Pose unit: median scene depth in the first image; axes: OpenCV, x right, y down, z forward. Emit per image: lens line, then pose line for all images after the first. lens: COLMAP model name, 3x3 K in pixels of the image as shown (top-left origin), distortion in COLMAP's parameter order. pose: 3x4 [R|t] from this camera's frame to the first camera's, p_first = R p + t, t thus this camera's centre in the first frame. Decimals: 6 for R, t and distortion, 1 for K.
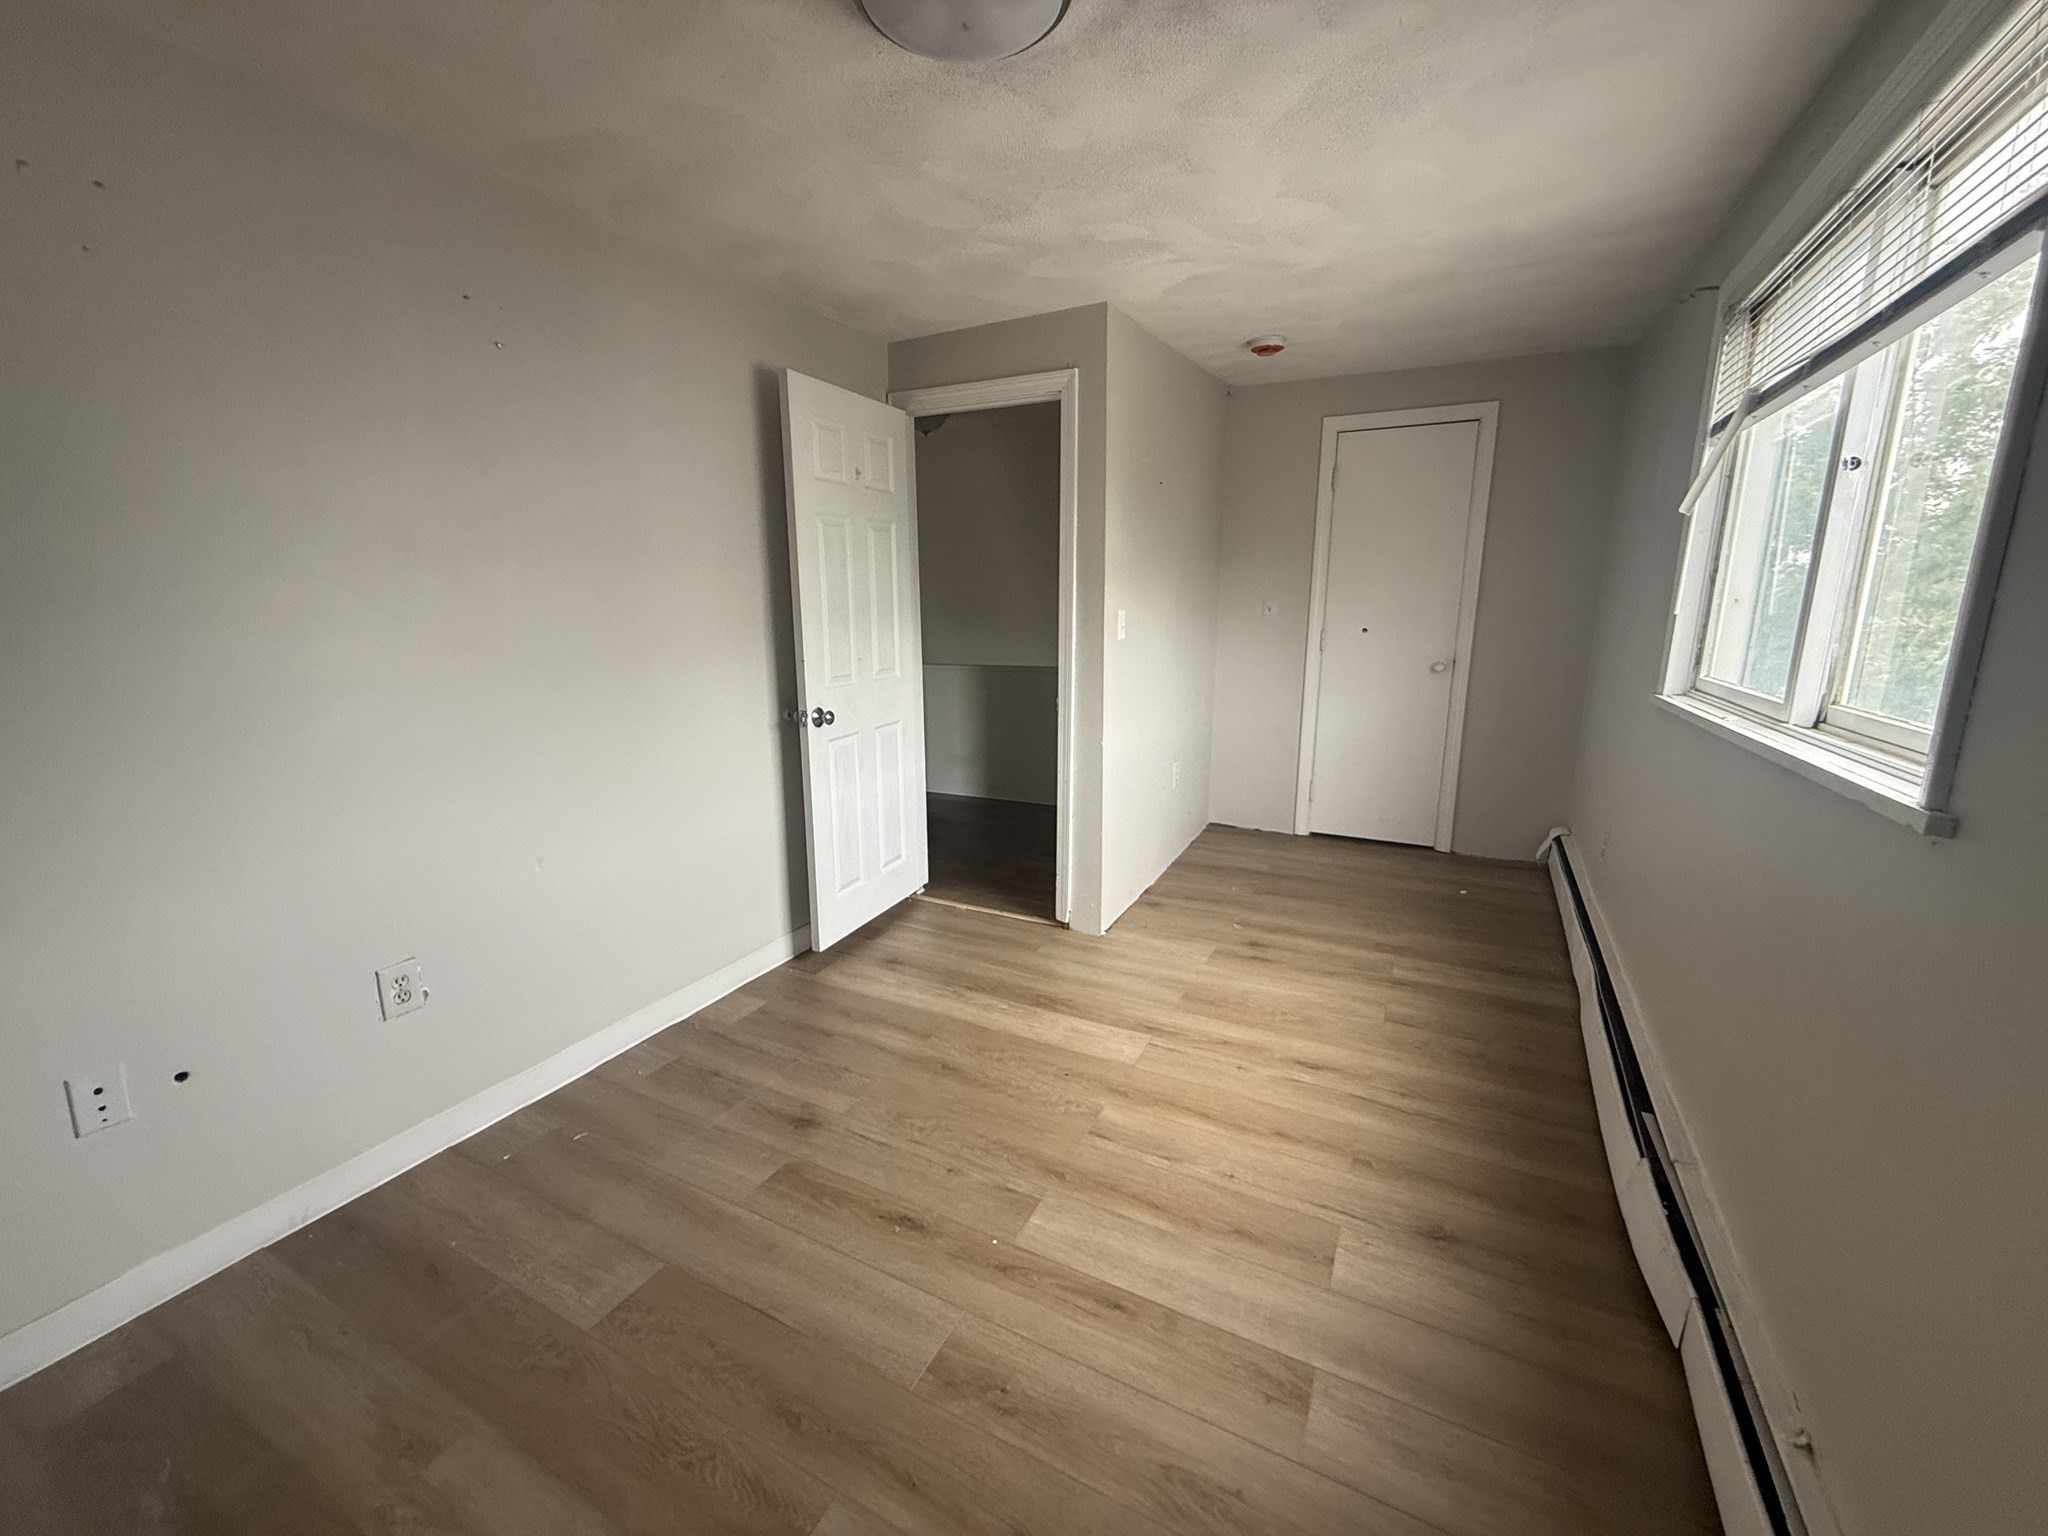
lens RADIAL K [[810.3, 0, 1024.1], [0, 810.3, 760.6], [0, 0, 1]] dist [-0.001837, 0.000233]
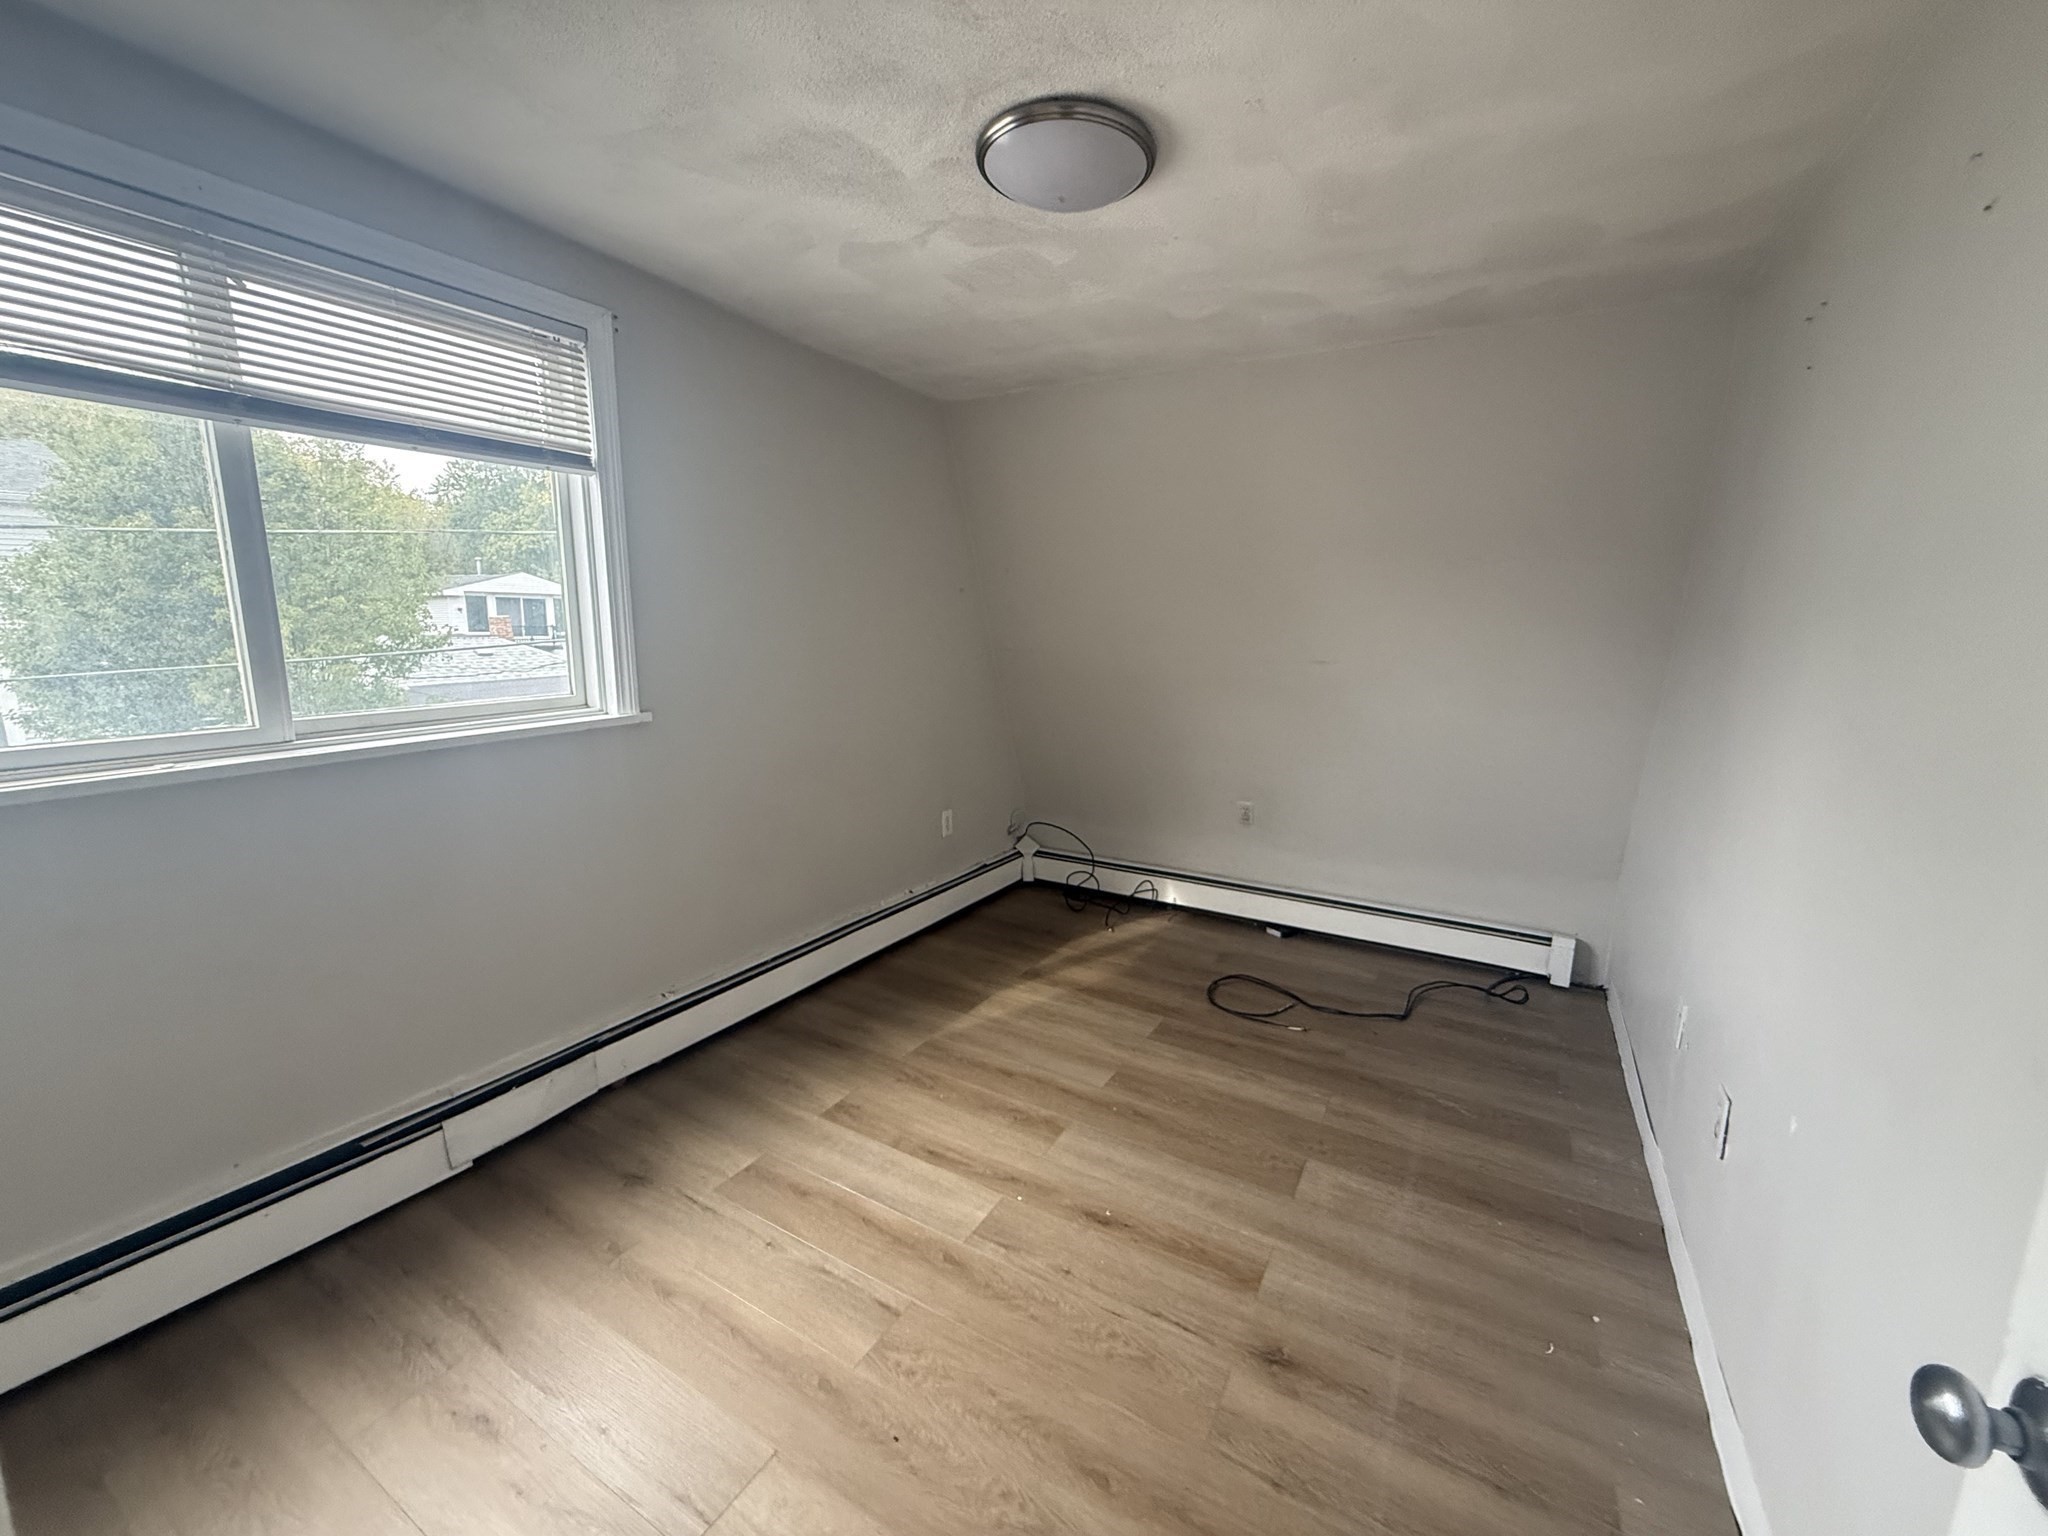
lens RADIAL K [[810.3, 0, 1024.1], [0, 810.3, 760.6], [0, 0, 1]] dist [-0.001837, 0.000233]
pose [[-0.998799, -0.031833, 0.037255, -0.061509], [-0.015768, 0.928611, 0.370720, -0.385209], [-0.046396, 0.369687, -0.927997, 1.731407]]
